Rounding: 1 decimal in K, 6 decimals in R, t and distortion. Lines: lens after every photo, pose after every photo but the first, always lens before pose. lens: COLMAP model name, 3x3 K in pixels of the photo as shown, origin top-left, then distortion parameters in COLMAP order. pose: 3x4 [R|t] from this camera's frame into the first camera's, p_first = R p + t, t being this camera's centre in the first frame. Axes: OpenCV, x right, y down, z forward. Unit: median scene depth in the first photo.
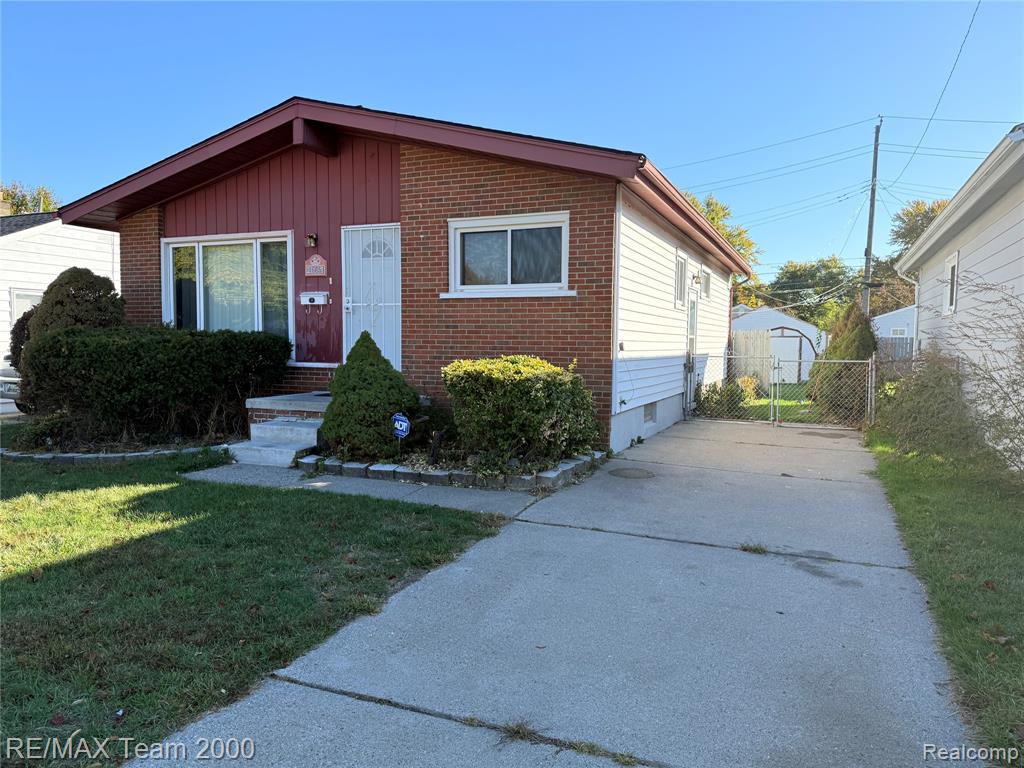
lens RADIAL K [[728.0, 0, 506.8], [0, 728.0, 387.1], [0, 0, 1]] dist [0.059950, -0.057369]
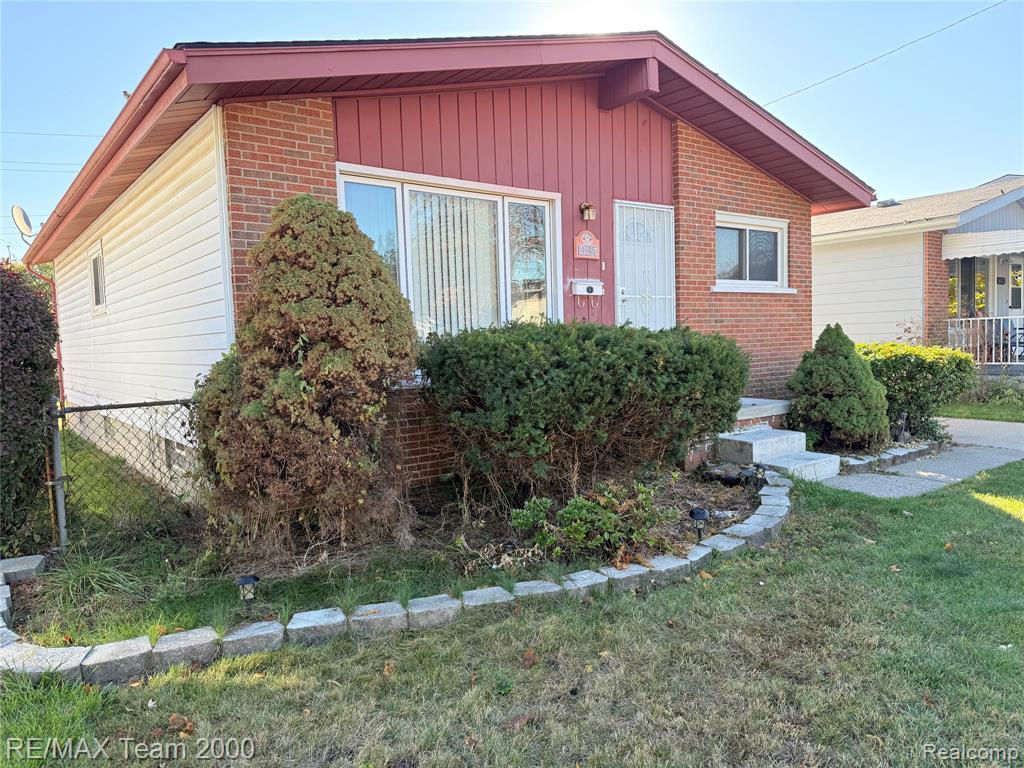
lens RADIAL K [[728.0, 0, 517.4], [0, 728.0, 382.0], [0, 0, 1]] dist [0.059950, -0.057369]
pose [[0.475244, -0.074098, 0.876728, -1.075480], [0.091912, 0.995177, 0.034286, -0.060152], [-0.875040, 0.064288, 0.479762, 0.771647]]
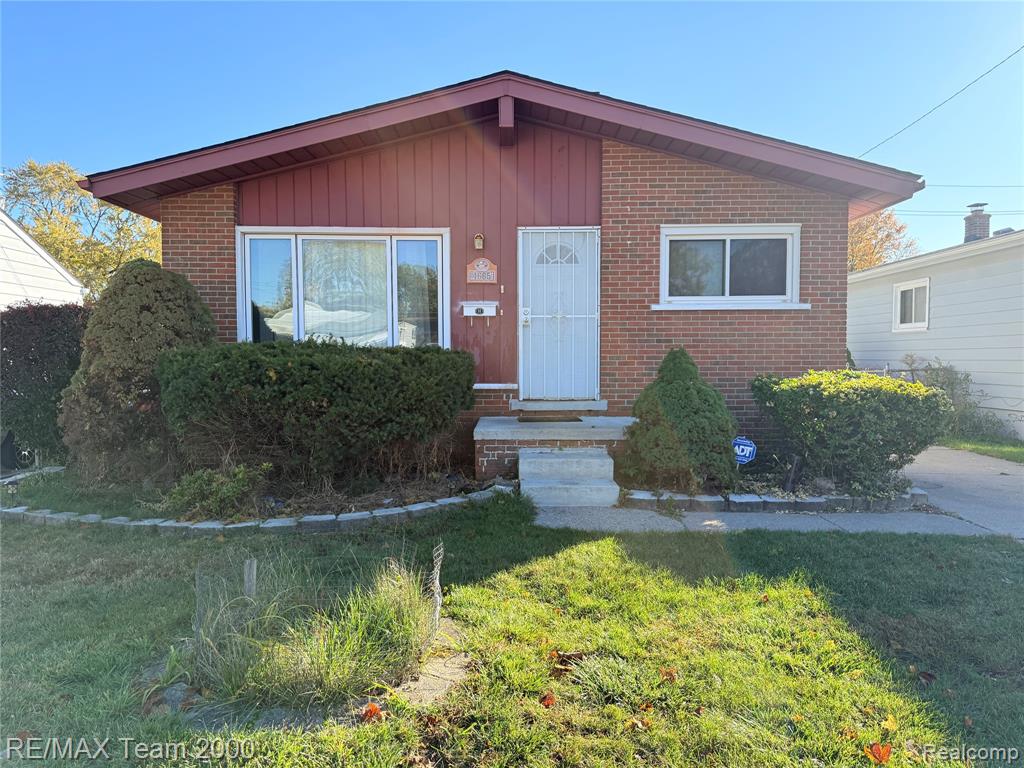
lens RADIAL K [[728.0, 0, 504.6], [0, 728.0, 388.5], [0, 0, 1]] dist [0.059950, -0.057369]
pose [[0.918904, -0.027484, 0.393522, -0.630776], [0.035285, 0.999298, -0.012602, -0.018044], [-0.392899, 0.025466, 0.919229, 0.229272]]
